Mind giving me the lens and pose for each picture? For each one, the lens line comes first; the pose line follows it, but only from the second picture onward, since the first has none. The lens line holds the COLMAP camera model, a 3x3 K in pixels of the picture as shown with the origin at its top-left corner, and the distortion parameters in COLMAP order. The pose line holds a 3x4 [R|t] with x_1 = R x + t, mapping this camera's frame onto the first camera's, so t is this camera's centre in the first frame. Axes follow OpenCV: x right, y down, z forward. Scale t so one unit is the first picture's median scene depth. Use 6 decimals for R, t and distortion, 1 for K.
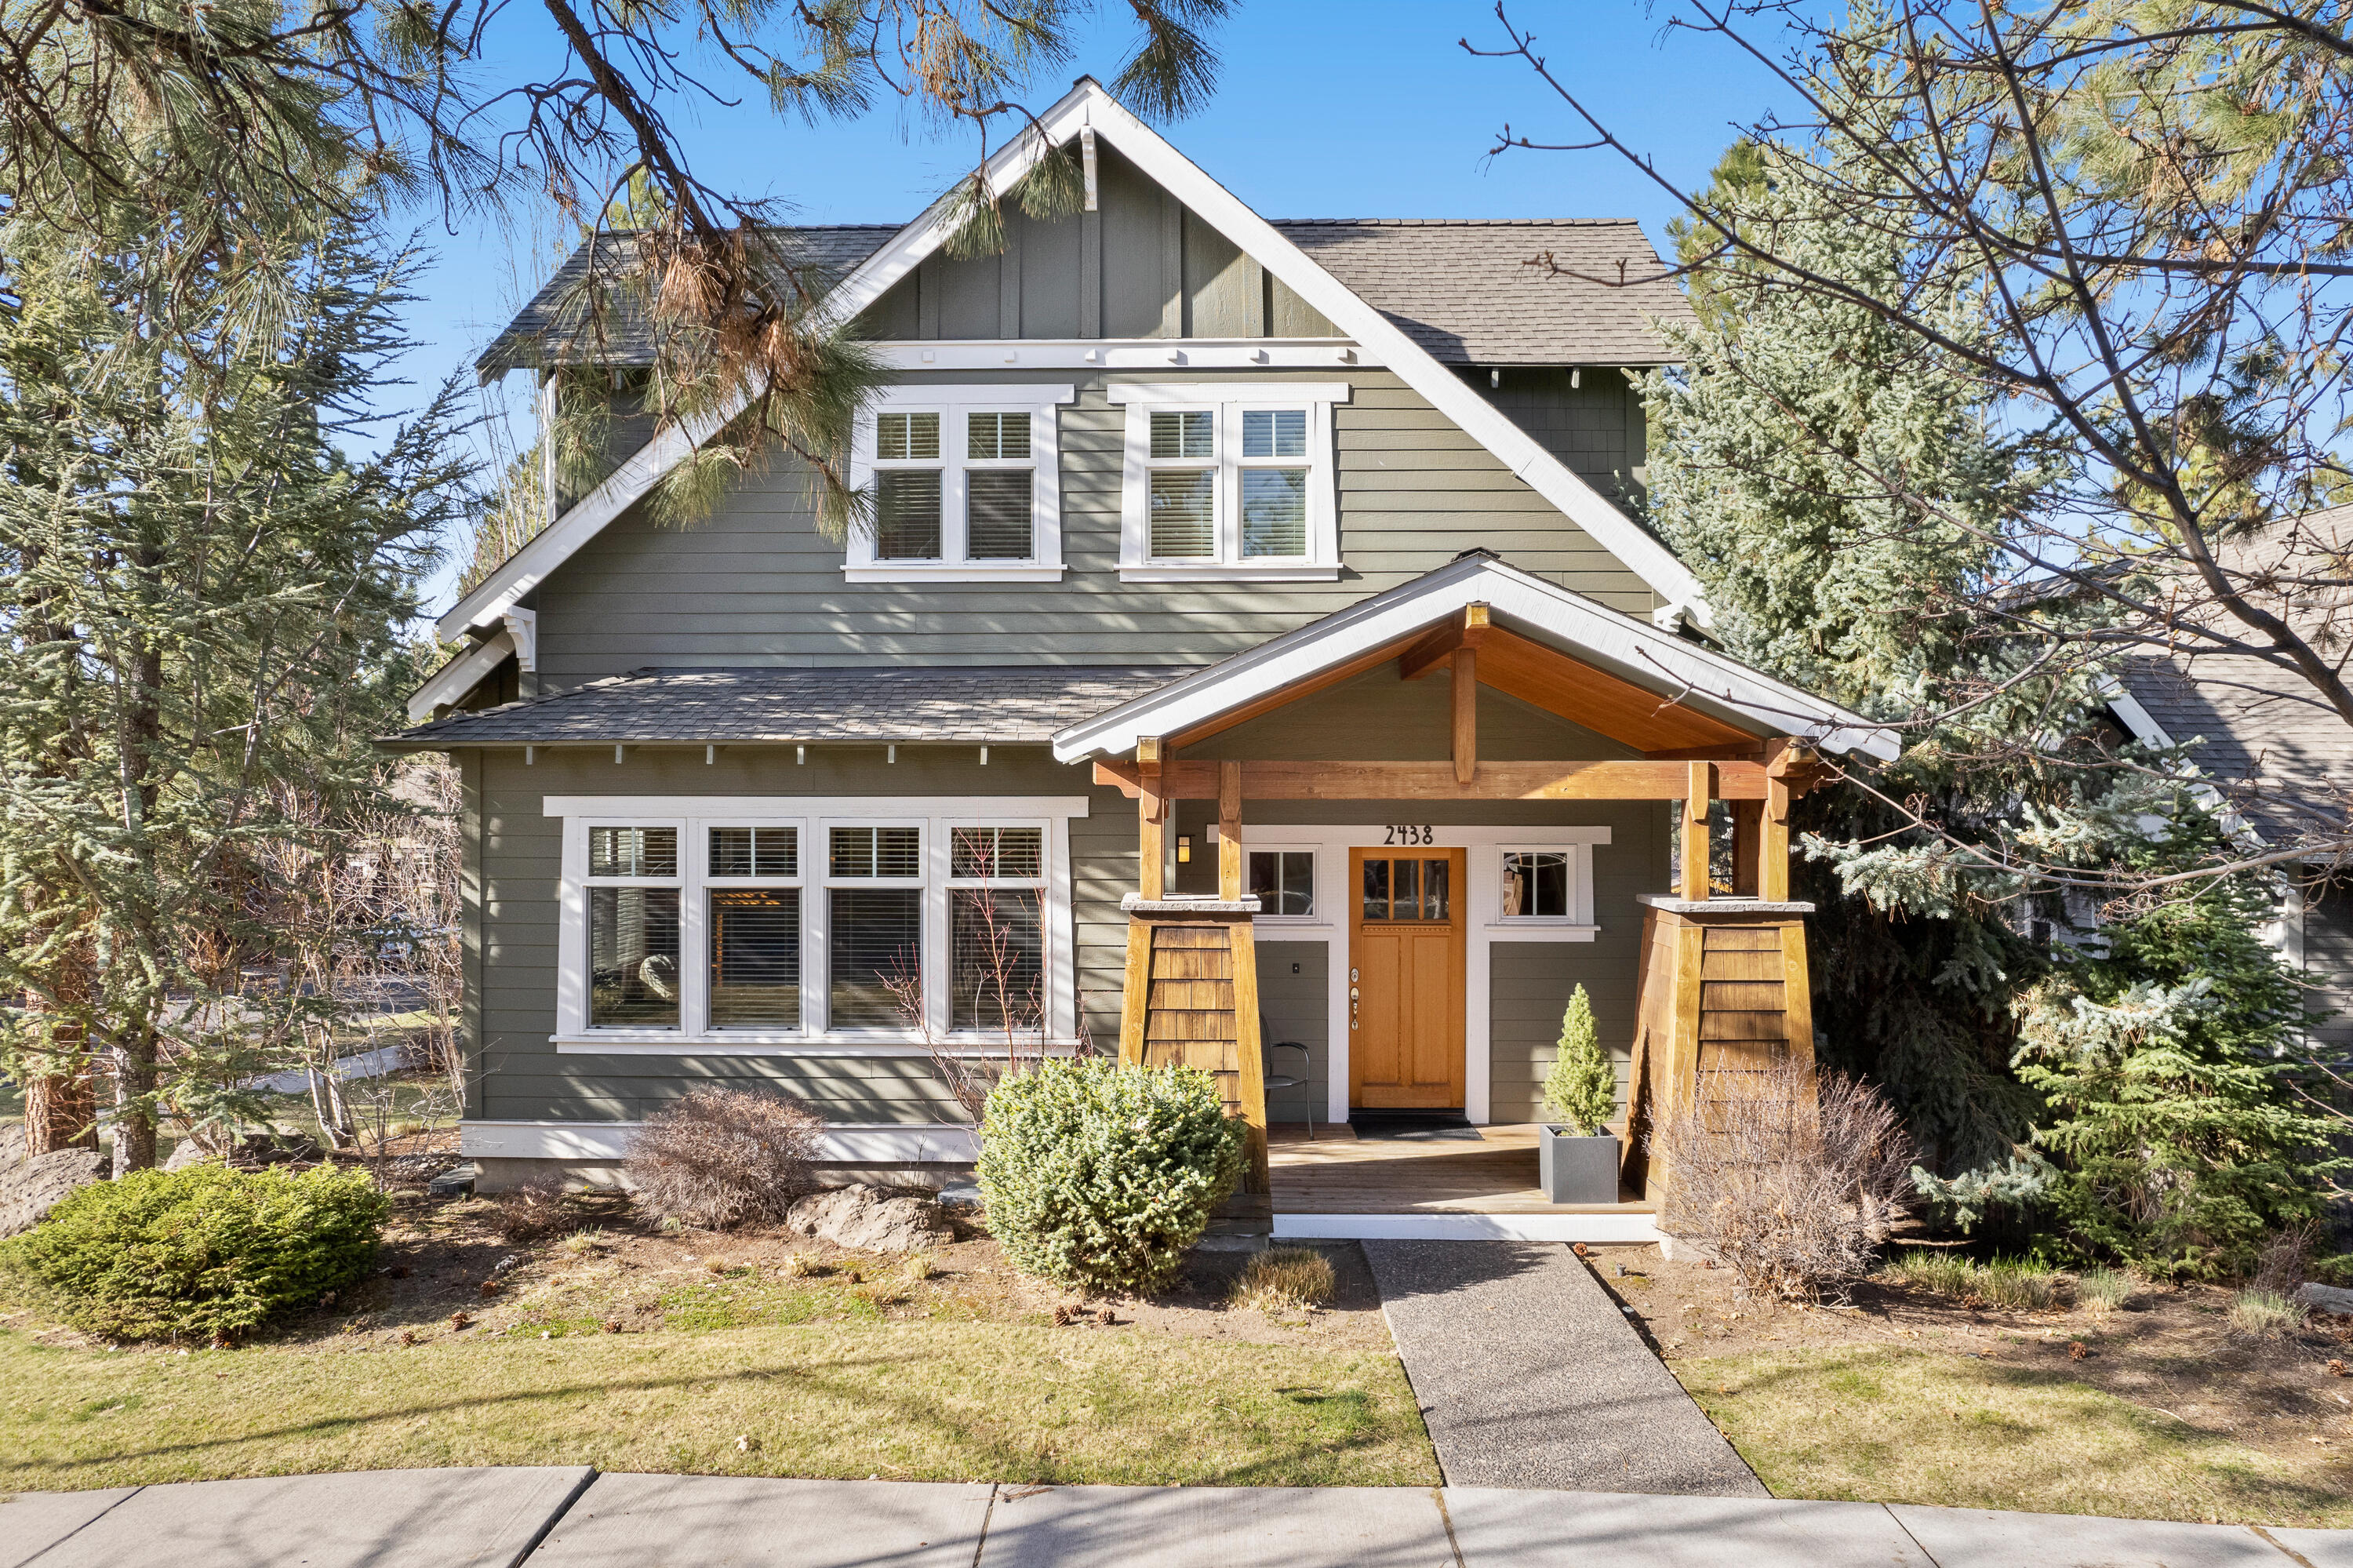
lens RADIAL K [[1586.8, 0, 1178.5], [0, 1586.8, 790.3], [0, 0, 1]] dist [-0.042121, 0.009341]
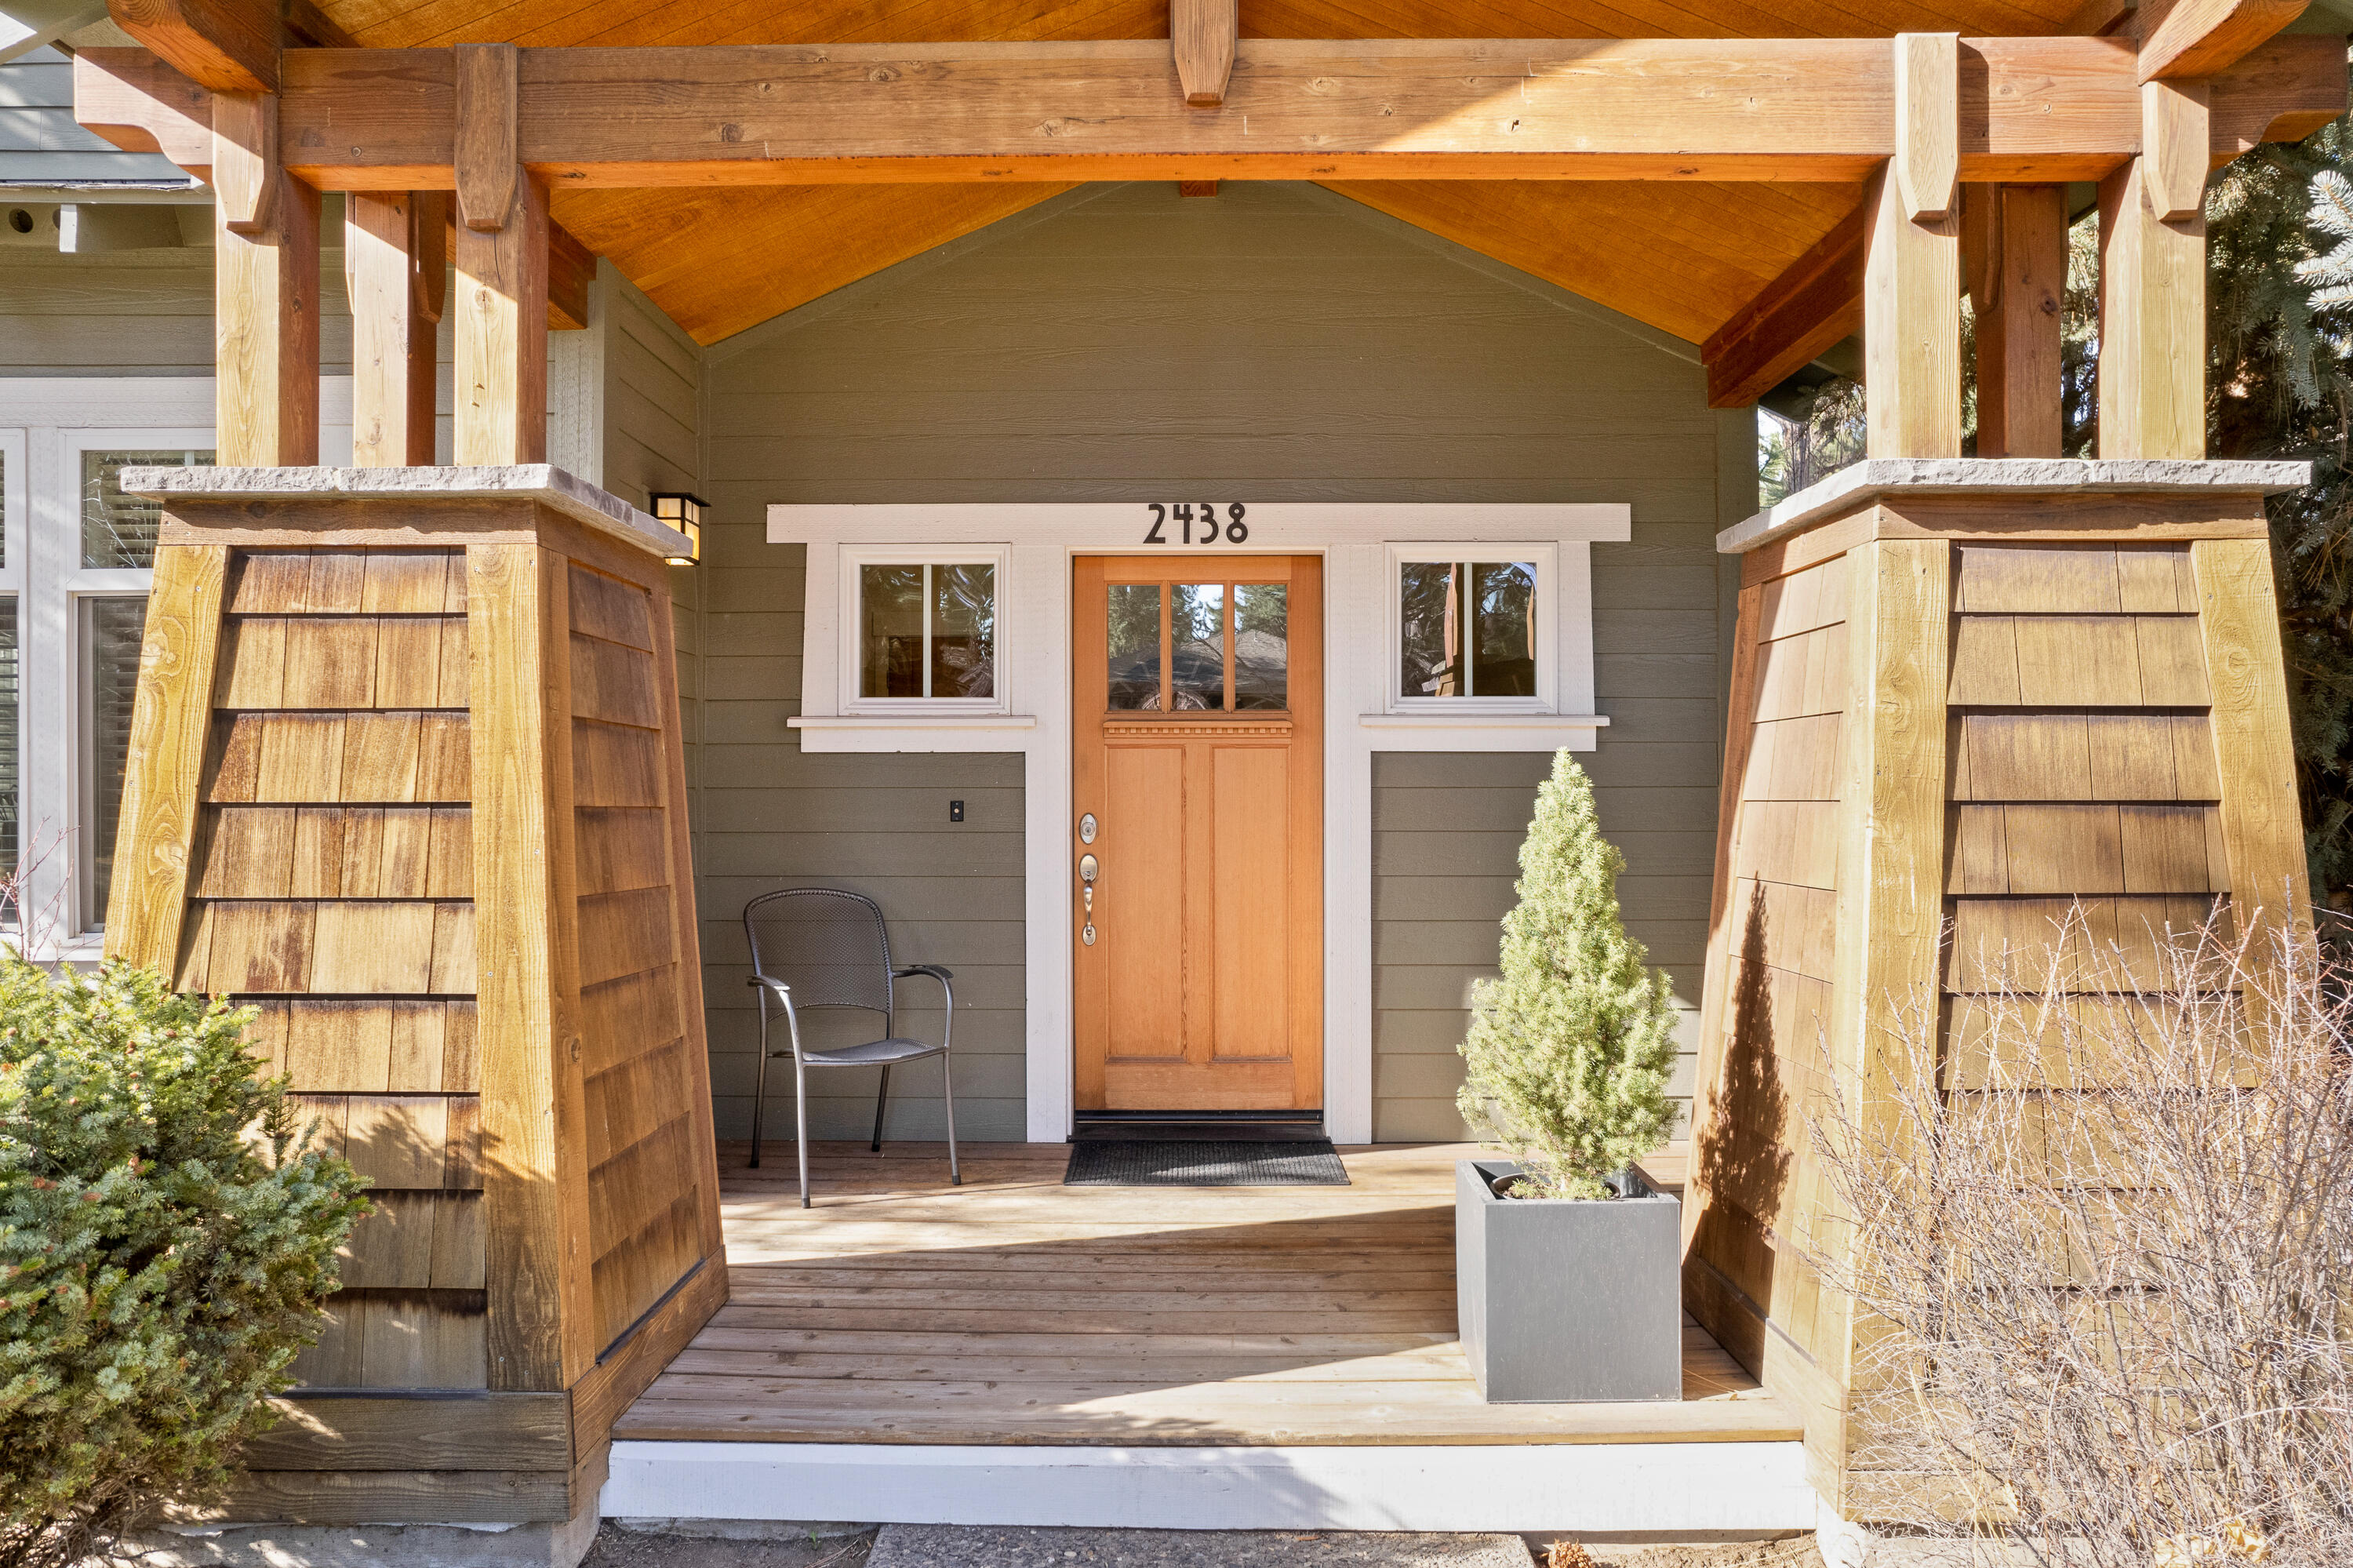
lens RADIAL K [[1586.8, 0, 1175.8], [0, 1586.8, 780.8], [0, 0, 1]] dist [-0.042121, 0.009341]
pose [[0.999976, -0.002503, 0.006455, 0.172575], [0.002544, 0.999977, -0.006345, 0.135340], [-0.006439, 0.006361, 0.999959, 0.679075]]
